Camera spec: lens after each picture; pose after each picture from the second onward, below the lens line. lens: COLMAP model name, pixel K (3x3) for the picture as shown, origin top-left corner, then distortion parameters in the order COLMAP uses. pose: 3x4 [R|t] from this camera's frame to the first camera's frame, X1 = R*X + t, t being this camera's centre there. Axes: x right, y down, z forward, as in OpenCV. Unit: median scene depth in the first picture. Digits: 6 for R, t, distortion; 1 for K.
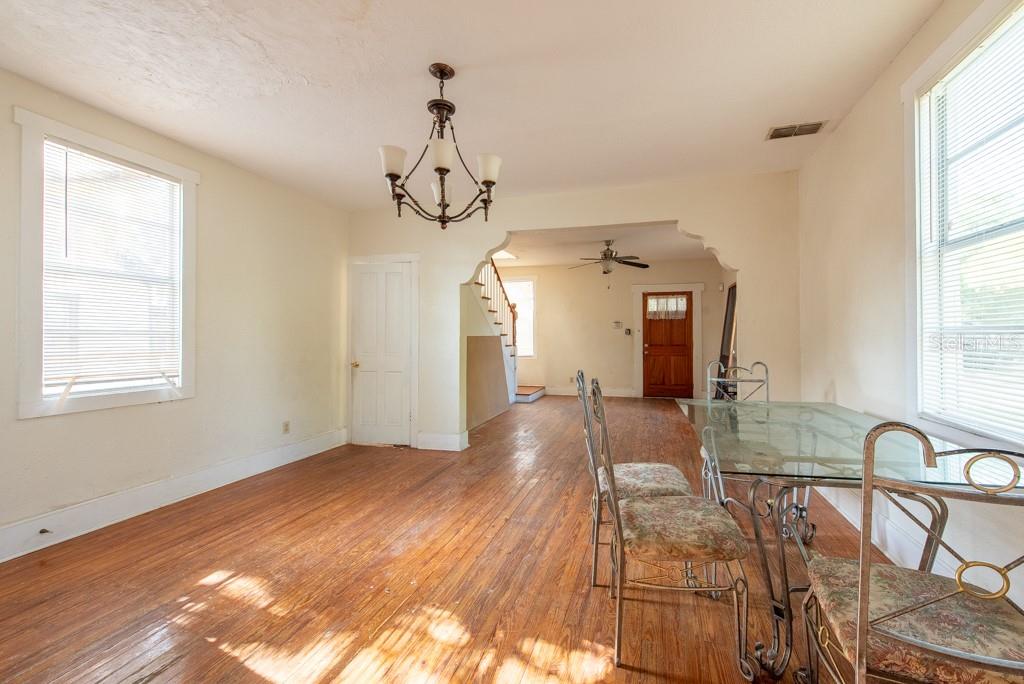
lens RADIAL K [[410.2, 0, 543.5], [0, 410.2, 336.4], [0, 0, 1]] dist [0.000167, -0.000015]
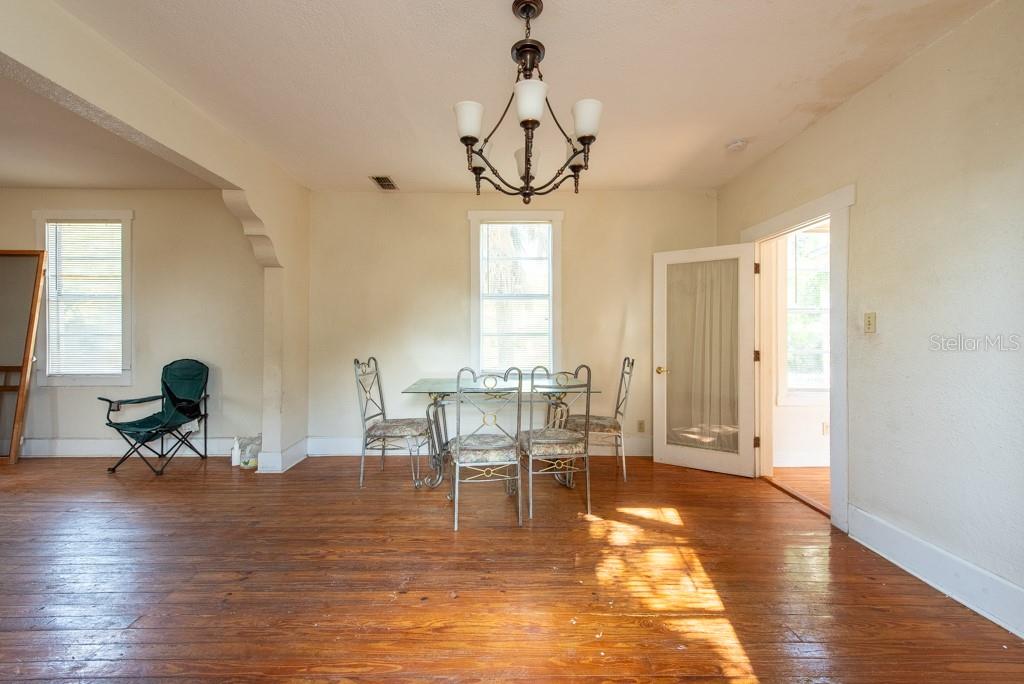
lens RADIAL K [[408.5, 0, 511.0], [0, 408.5, 336.6], [0, 0, 1]] dist [0.009740, -0.000147]
pose [[-0.262181, 0.005631, 0.965002, -0.304414], [-0.004654, 0.999964, -0.007100, 0.003160], [-0.965008, -0.006352, -0.262145, 0.369888]]
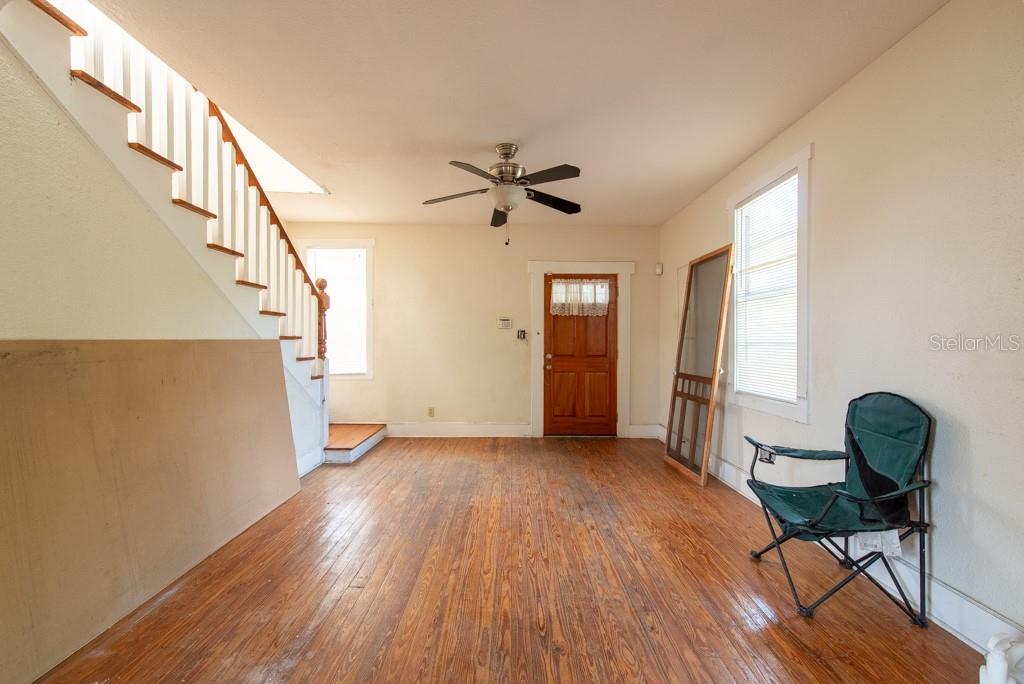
lens RADIAL K [[400.4, 0, 506.3], [0, 400.4, 343.1], [0, 0, 1]] dist [0.022880, -0.005118]
pose [[0.969284, 0.005120, 0.245890, 0.033749], [-0.006437, 0.999969, 0.004555, -0.000935], [-0.245859, -0.005998, 0.969287, 0.447471]]
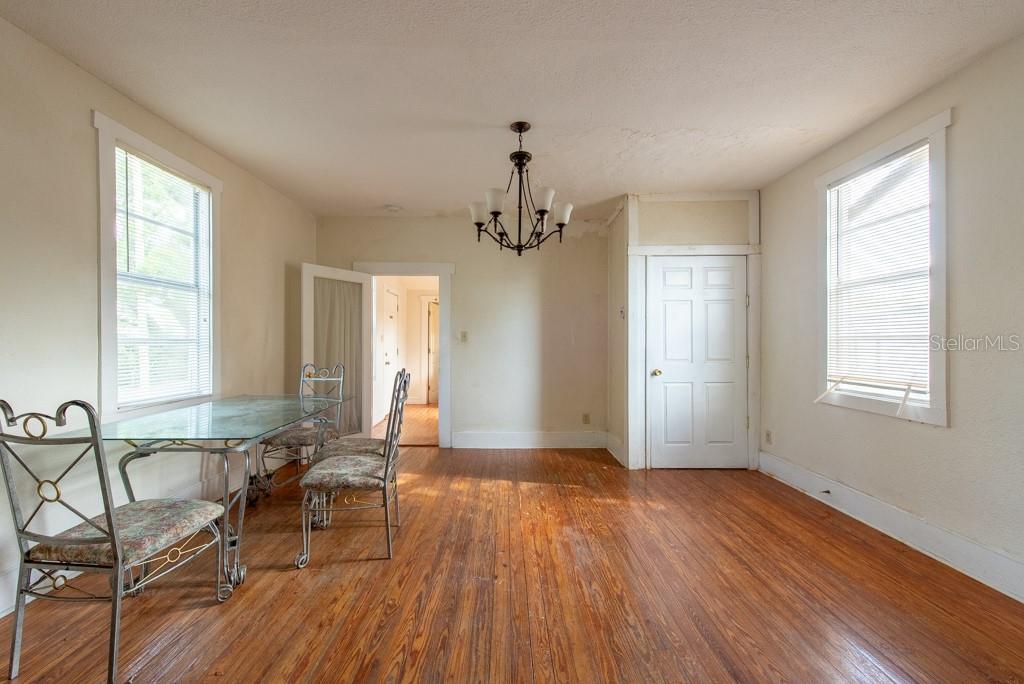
lens RADIAL K [[400.4, 0, 506.3], [0, 400.4, 343.1], [0, 0, 1]] dist [0.022880, -0.005118]
pose [[-0.966284, 0.003857, -0.257449, 0.031873], [0.004138, 0.999991, -0.000551, -0.000291], [0.257445, -0.001598, -0.966292, 0.643100]]
